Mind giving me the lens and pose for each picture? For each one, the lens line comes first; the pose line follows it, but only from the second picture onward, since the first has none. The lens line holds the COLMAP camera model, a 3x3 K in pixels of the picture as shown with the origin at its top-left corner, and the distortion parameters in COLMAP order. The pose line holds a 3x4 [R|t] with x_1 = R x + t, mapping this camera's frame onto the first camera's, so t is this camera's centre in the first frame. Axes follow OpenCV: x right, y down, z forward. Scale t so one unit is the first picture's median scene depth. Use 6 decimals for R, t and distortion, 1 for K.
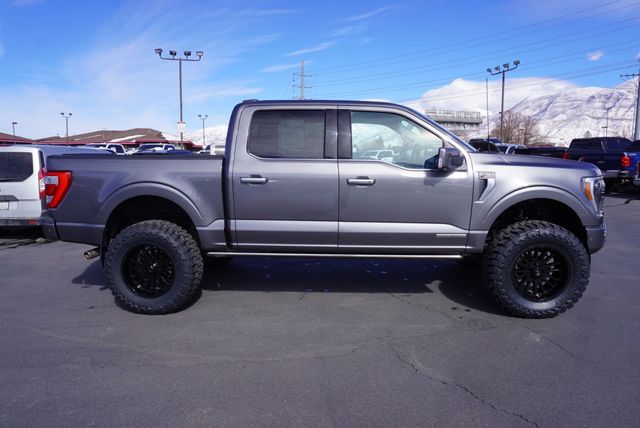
lens RADIAL K [[432.8, 0, 322.7], [0, 432.8, 215.0], [0, 0, 1]] dist [-0.035233, 0.010643]
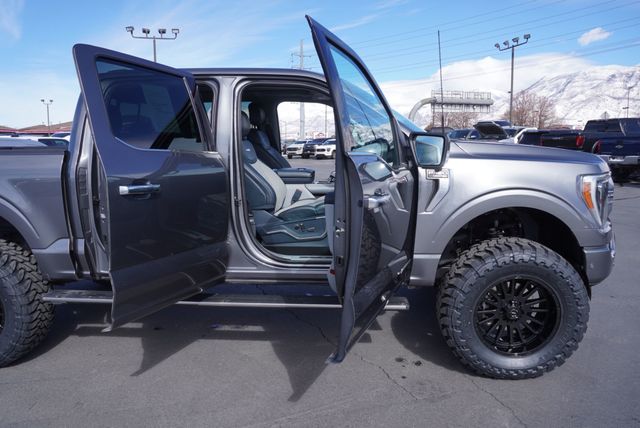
lens RADIAL K [[458.0, 0, 318.4], [0, 458.0, 215.1], [0, 0, 1]] dist [-0.052962, 0.015798]
pose [[0.999824, -0.007895, -0.016999, 0.198587], [0.008300, 0.999680, 0.023915, -0.044176], [0.016805, -0.024052, 0.999569, 0.268183]]
